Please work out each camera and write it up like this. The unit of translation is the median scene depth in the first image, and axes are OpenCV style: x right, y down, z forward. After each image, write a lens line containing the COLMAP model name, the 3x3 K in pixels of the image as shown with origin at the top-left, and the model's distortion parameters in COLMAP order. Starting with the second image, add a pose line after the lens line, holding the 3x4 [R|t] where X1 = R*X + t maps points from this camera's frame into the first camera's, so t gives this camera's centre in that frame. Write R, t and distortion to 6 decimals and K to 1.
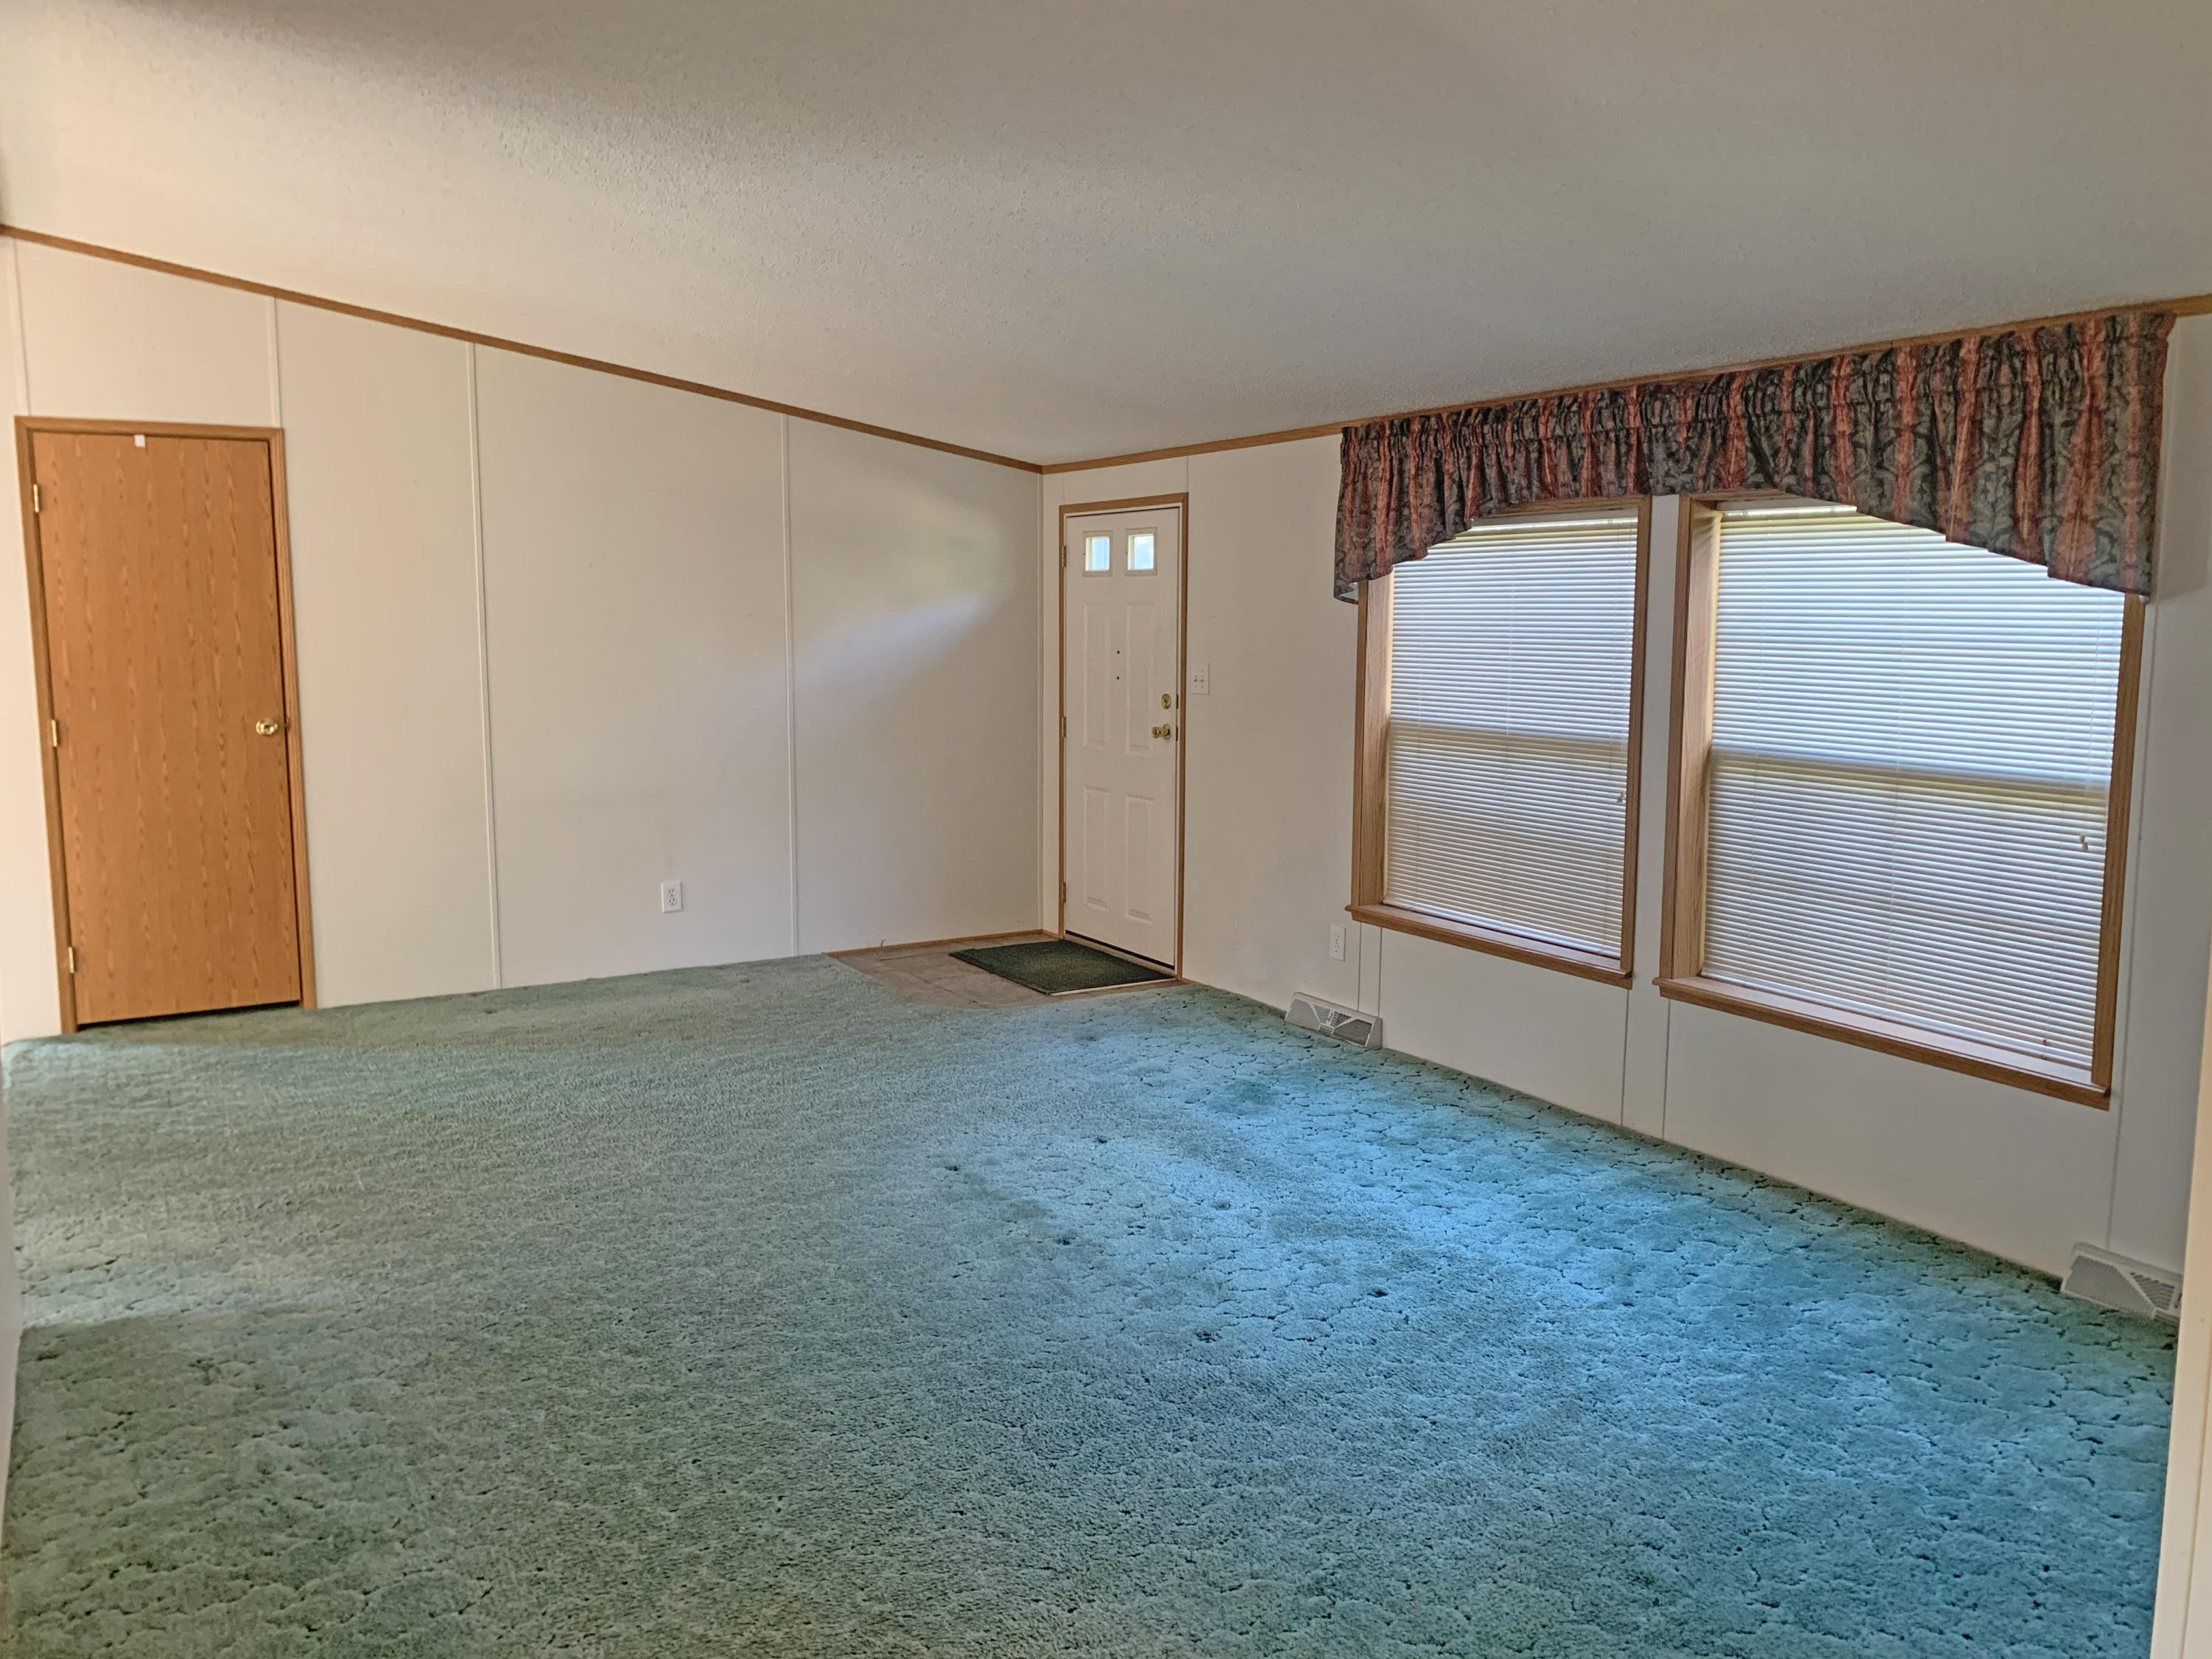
lens RADIAL K [[1671.4, 0, 1106.0], [0, 1671.4, 829.5], [0, 0, 1]] dist [0.001739, 0.002799]
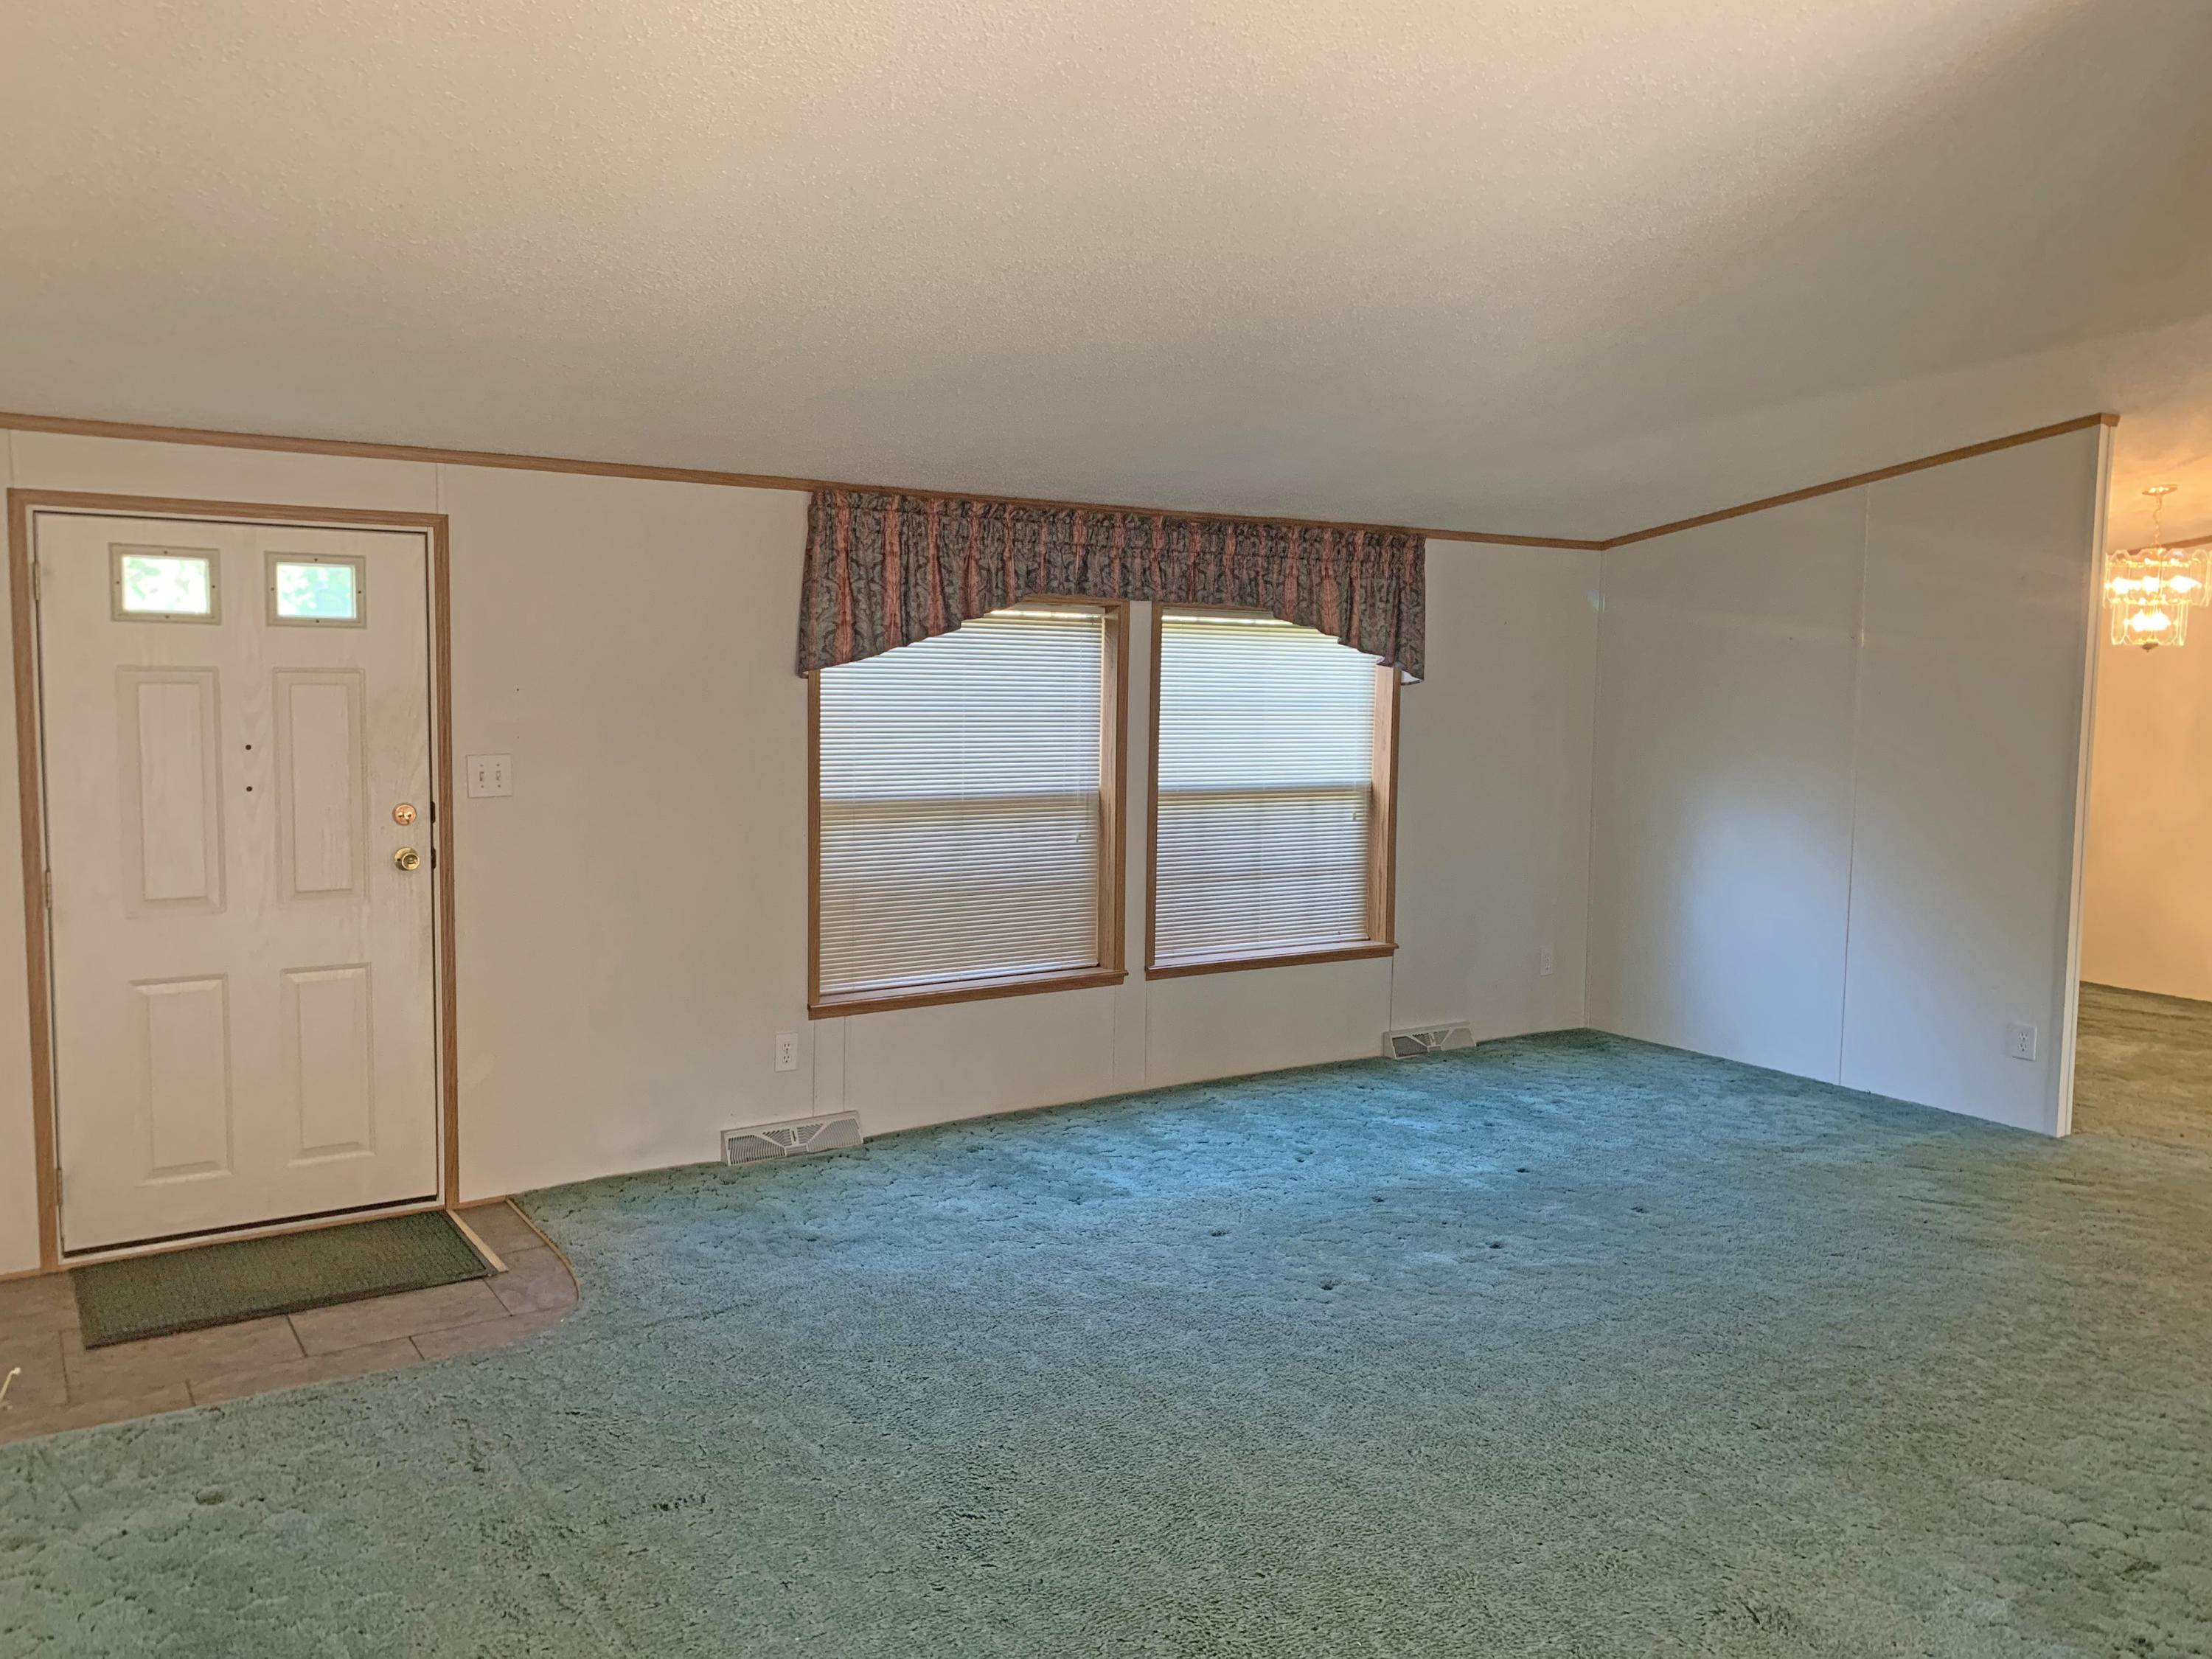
lens RADIAL K [[1671.4, 0, 1106.0], [0, 1671.4, 829.5], [0, 0, 1]] dist [0.001739, 0.002799]
pose [[-0.066147, -0.093299, 0.993438, -0.862217], [0.116299, 0.988112, 0.100542, -0.138280], [-0.991009, 0.122186, -0.054510, 0.984168]]
